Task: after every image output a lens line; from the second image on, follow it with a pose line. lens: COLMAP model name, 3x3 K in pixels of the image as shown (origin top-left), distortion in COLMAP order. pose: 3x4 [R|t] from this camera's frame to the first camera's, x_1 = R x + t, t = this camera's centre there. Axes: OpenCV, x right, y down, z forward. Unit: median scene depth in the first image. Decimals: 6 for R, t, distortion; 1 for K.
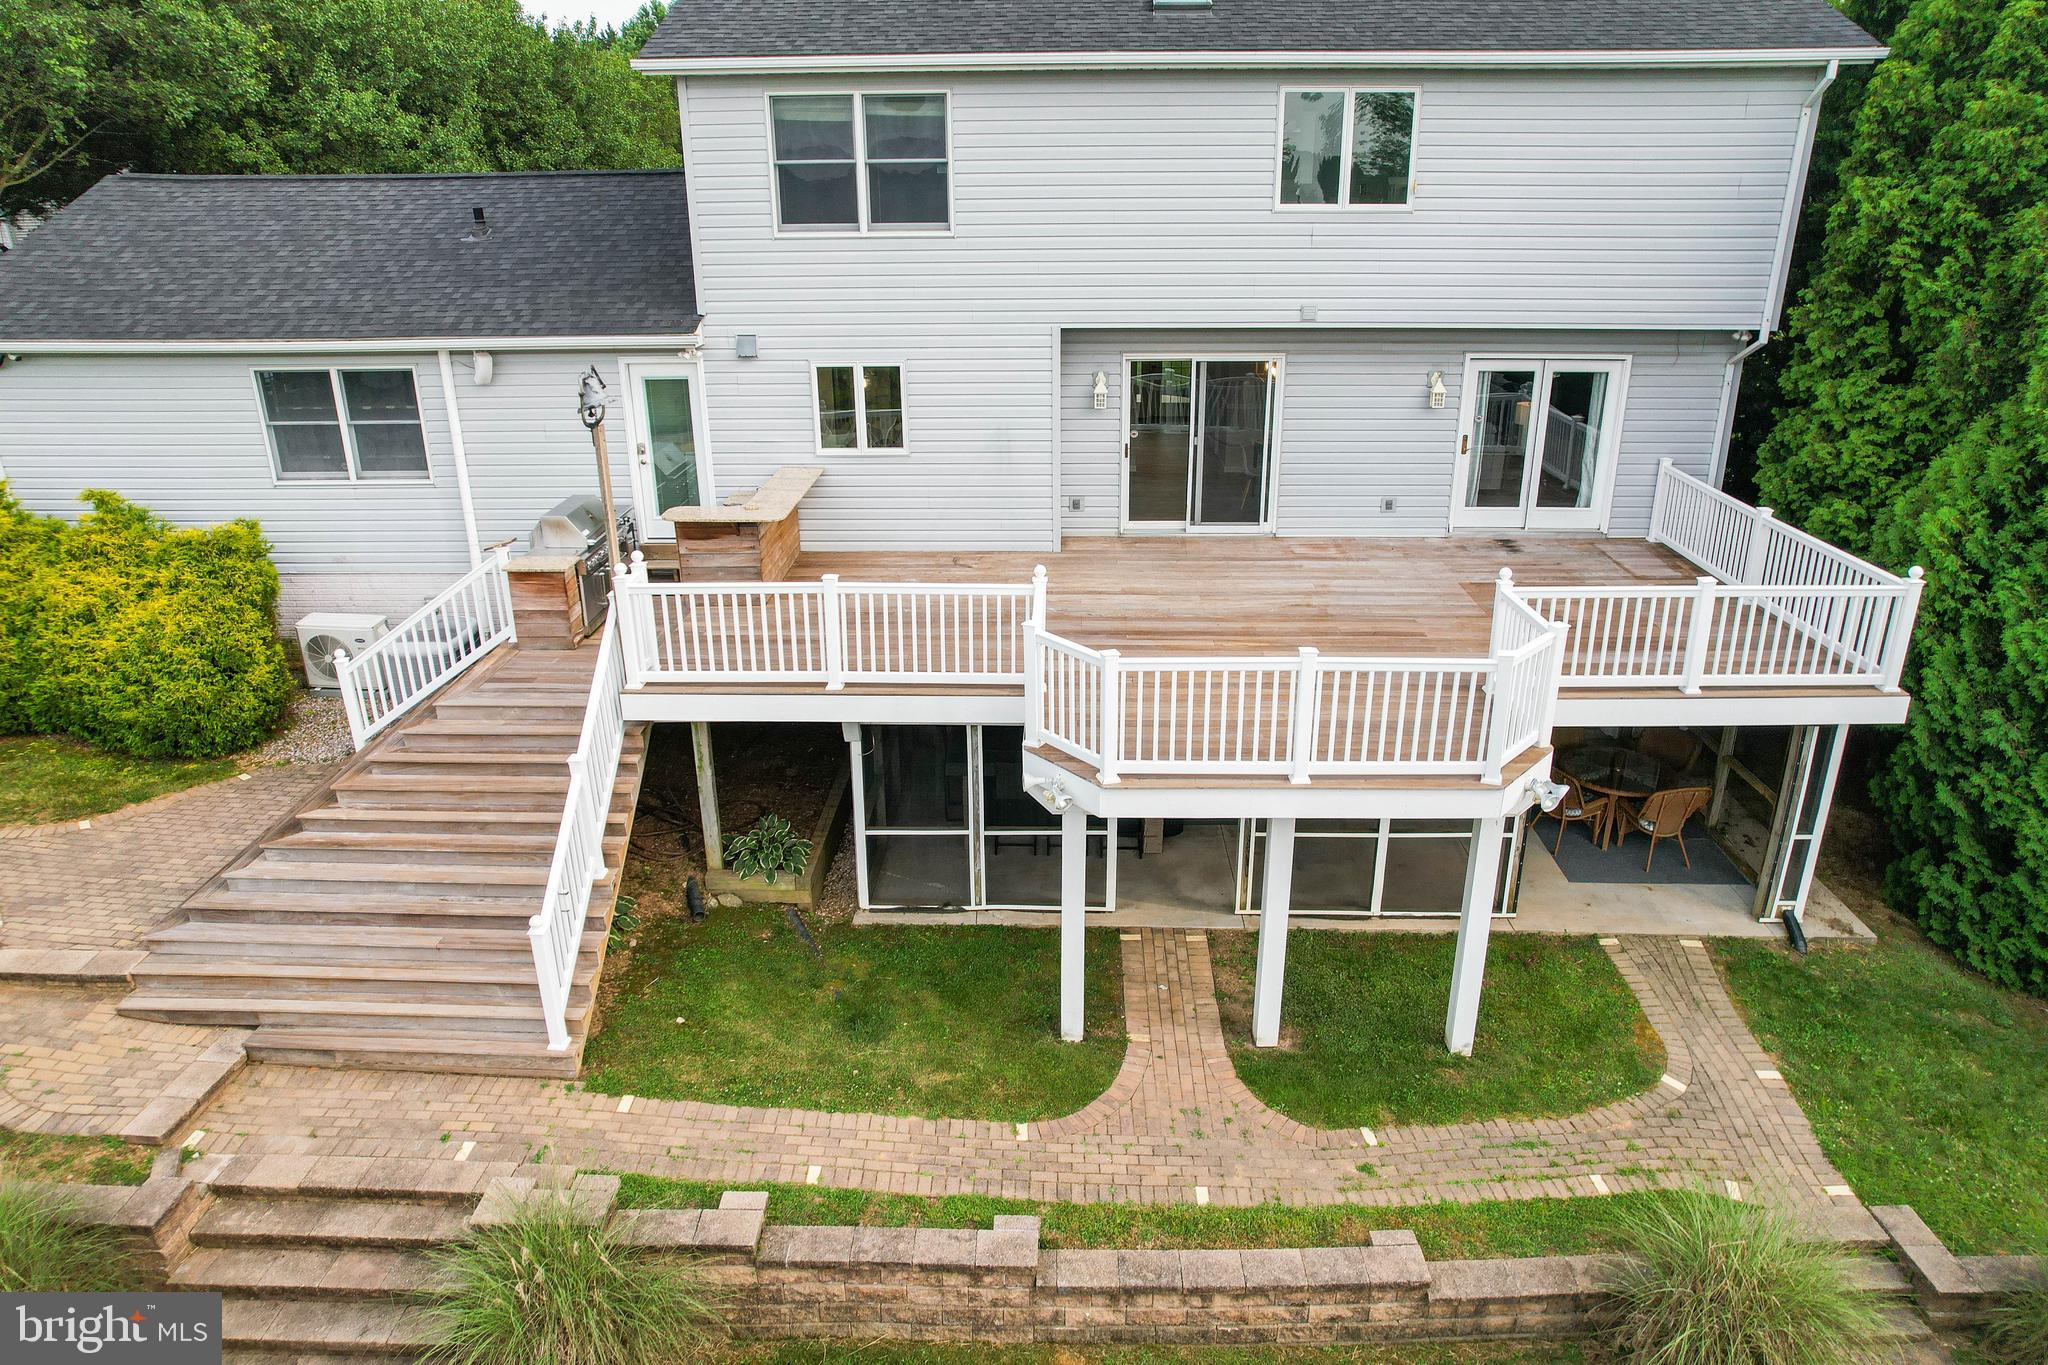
lens RADIAL K [[1355.4, 0, 1024.0], [0, 1355.4, 682.5], [0, 0, 1]] dist [-0.092032, 0.077024]
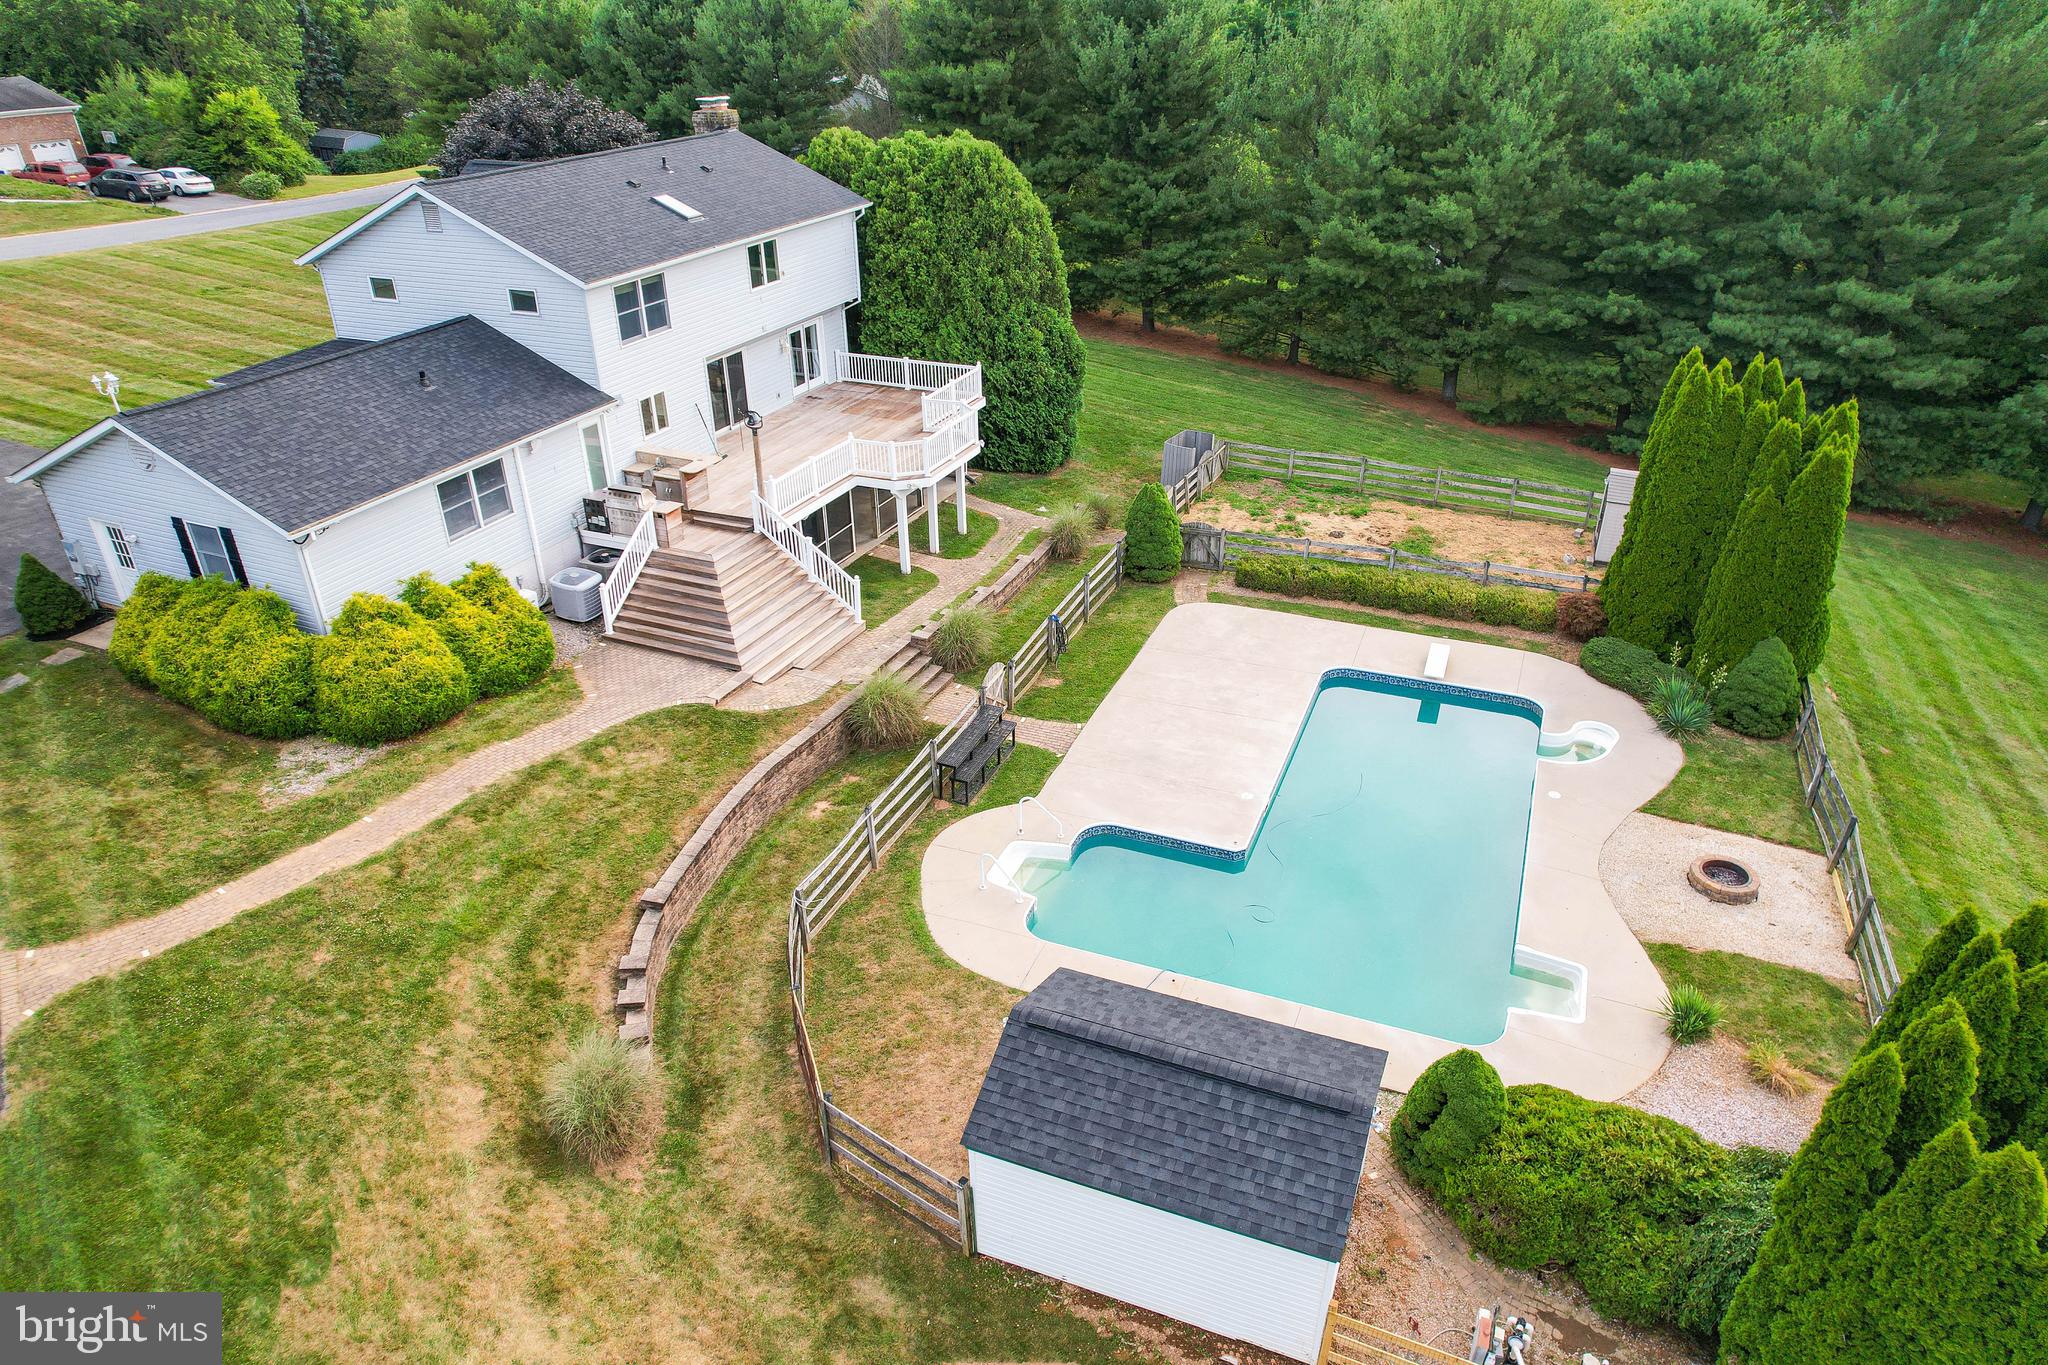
lens RADIAL K [[1305.2, 0, 1032.7], [0, 1305.2, 686.7], [0, 0, 1]] dist [-0.074325, 0.066114]
pose [[0.383899, -0.441592, 0.810937, -1.842088], [0.337176, 0.884627, 0.322100, -0.287866], [-0.859613, 0.149775, 0.488501, -0.522917]]
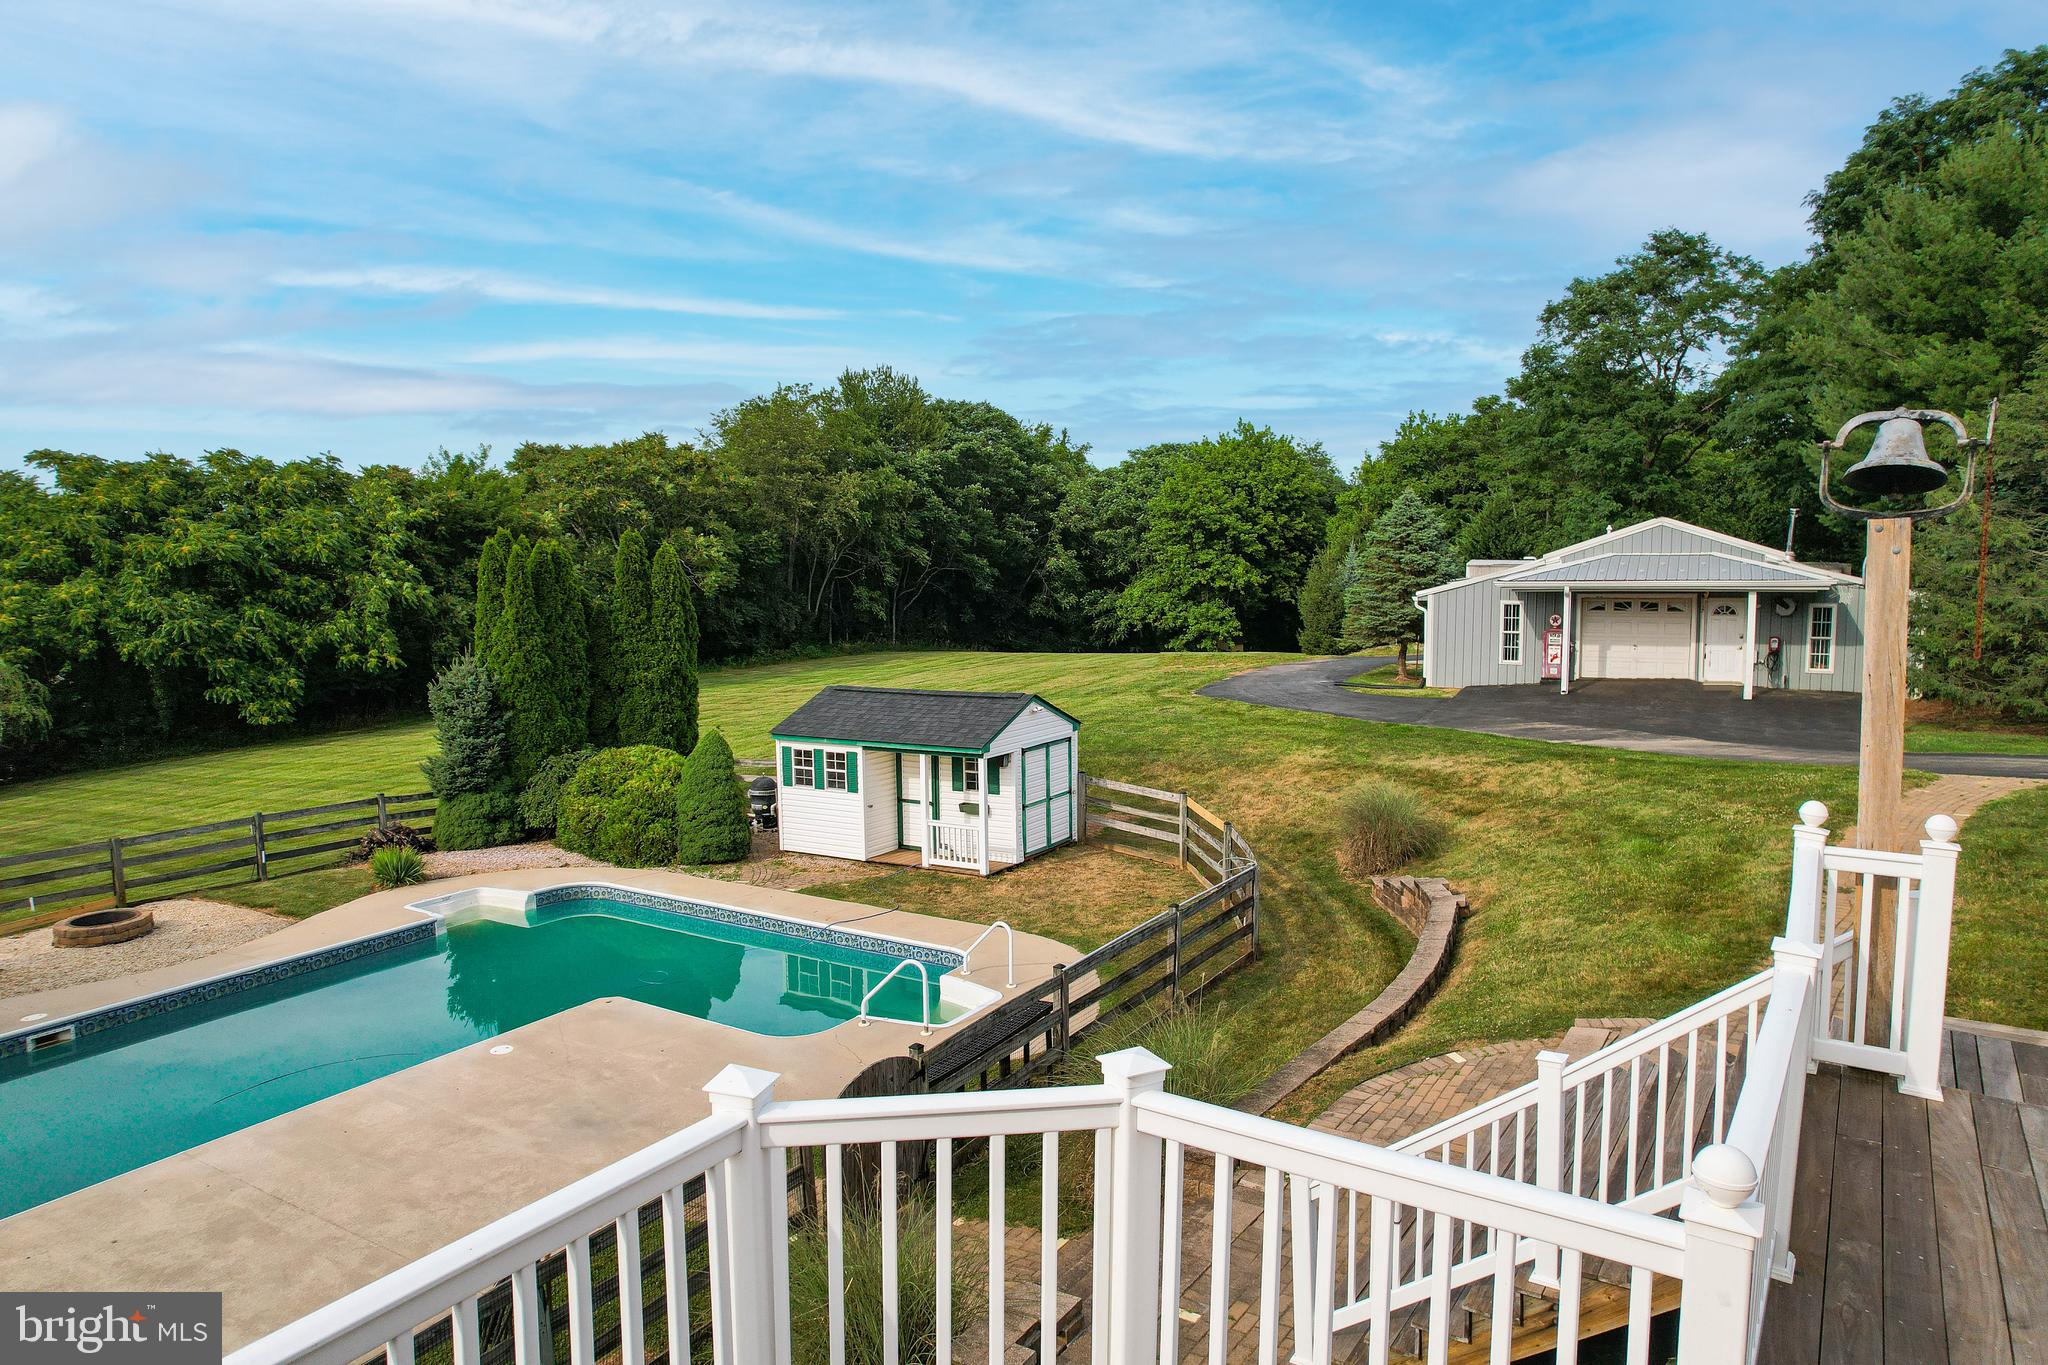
lens RADIAL K [[1304.0, 0, 1034.4], [0, 1304.0, 687.0], [0, 0, 1]] dist [-0.068972, 0.059012]
pose [[-0.525298, 0.099392, -0.845094, 0.172882], [-0.289962, 0.912805, 0.287591, -0.134620], [0.799990, 0.396116, -0.450675, 0.731195]]
